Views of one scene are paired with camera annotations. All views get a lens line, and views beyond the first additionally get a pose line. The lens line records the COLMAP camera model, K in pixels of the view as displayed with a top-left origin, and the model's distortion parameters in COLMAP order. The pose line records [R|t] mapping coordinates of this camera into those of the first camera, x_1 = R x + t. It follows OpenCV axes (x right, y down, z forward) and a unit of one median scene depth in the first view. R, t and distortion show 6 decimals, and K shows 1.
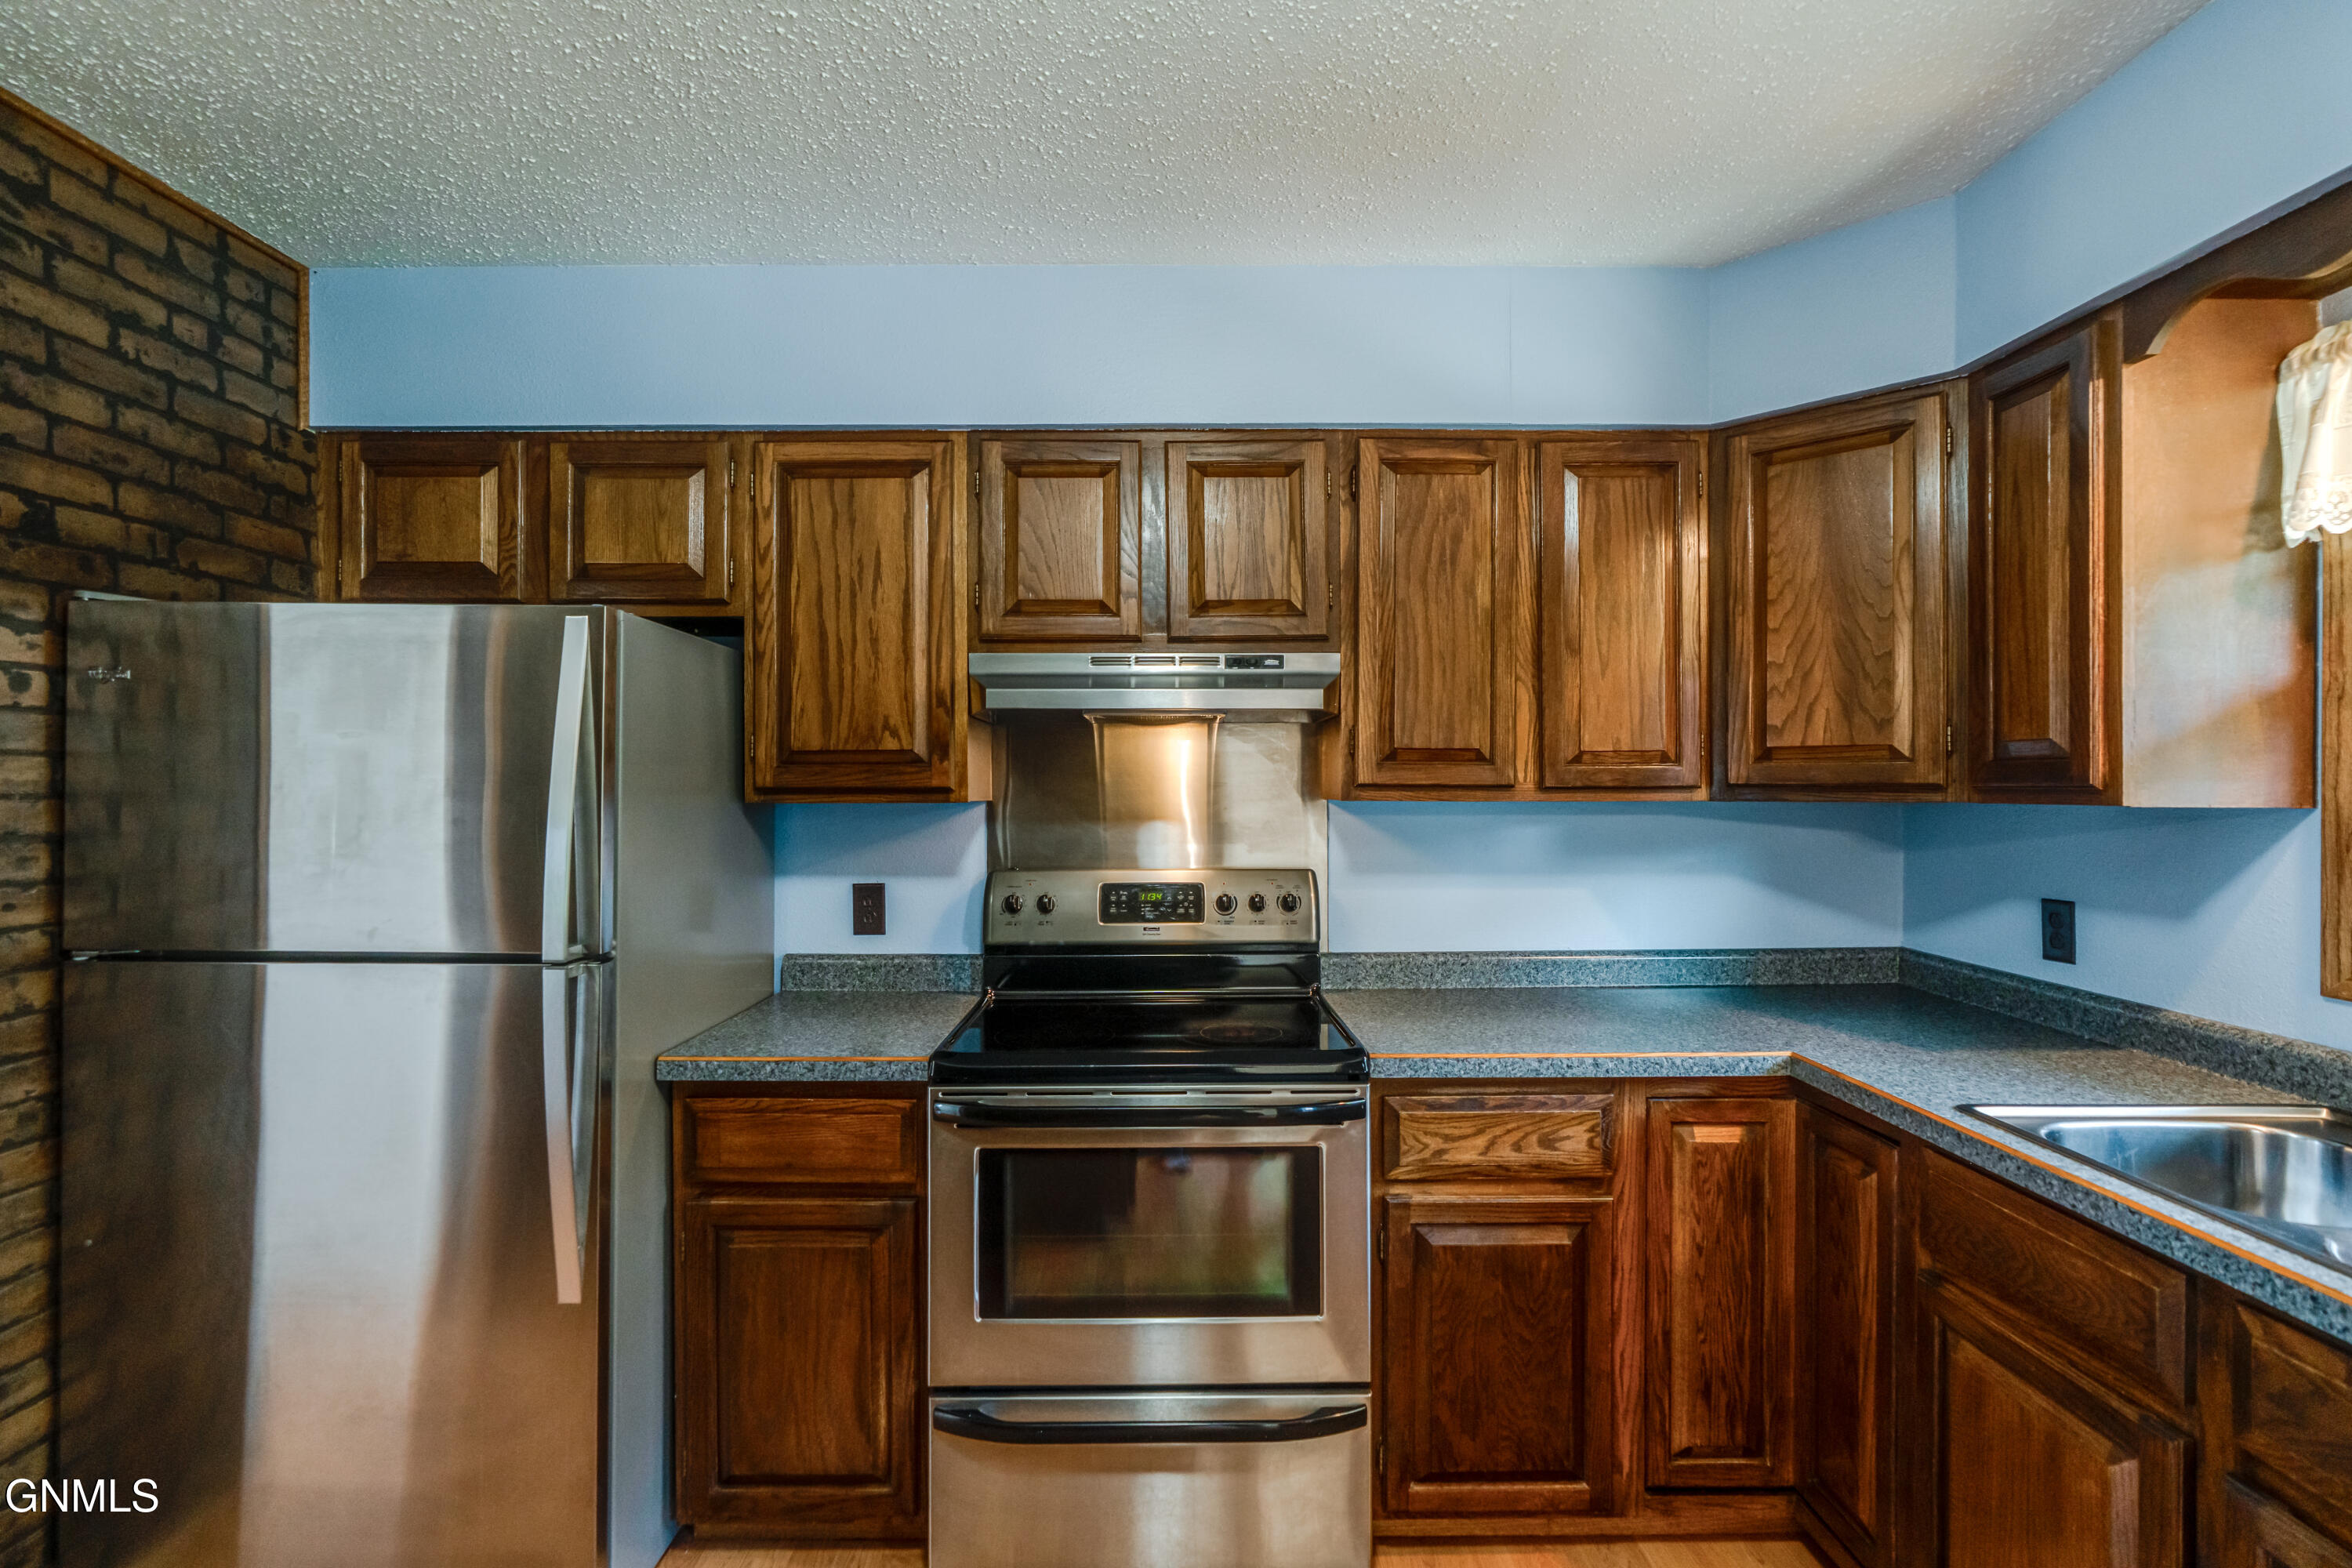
lens RADIAL K [[1084.1, 0, 1159.9], [0, 1084.1, 779.9], [0, 0, 1]] dist [-0.008829, 0.002715]
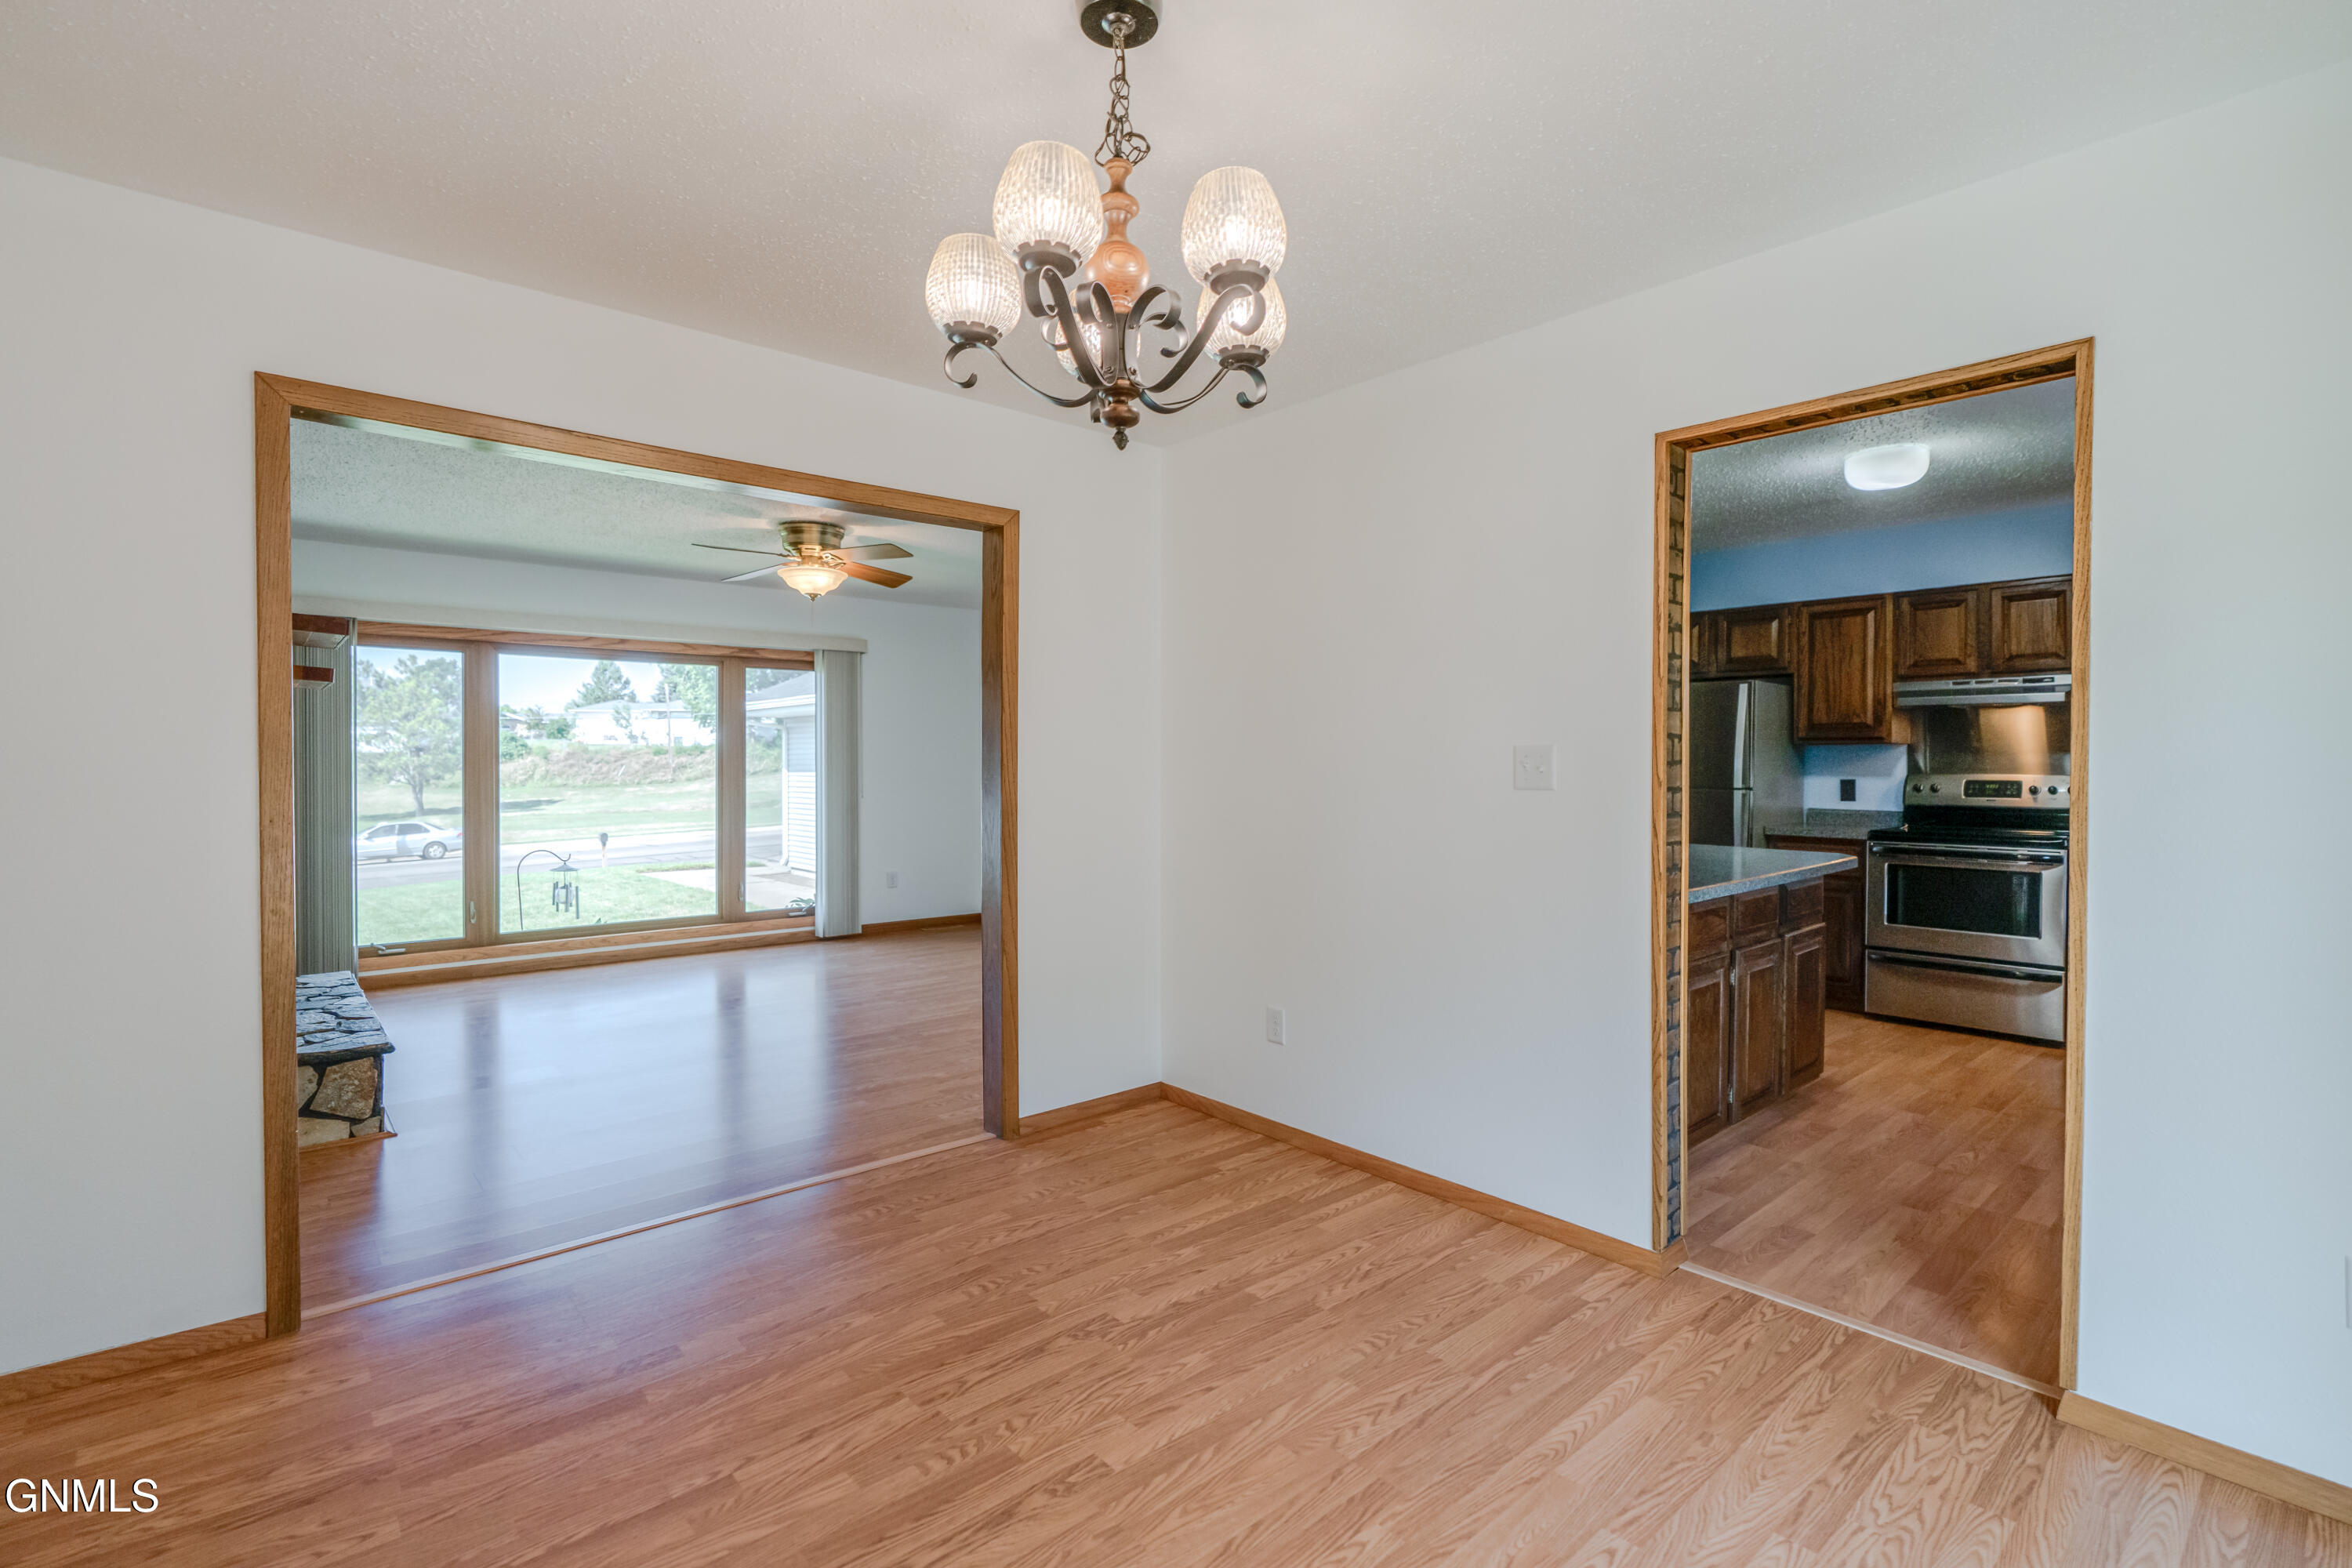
lens RADIAL K [[1084.1, 0, 1160.6], [0, 1084.1, 771.2], [0, 0, 1]] dist [-0.008829, 0.002715]
pose [[0.655978, 0.010076, -0.754713, 0.674256], [0.000436, 0.999906, 0.013729, 0.057979], [0.754780, -0.009335, 0.655911, -2.150618]]
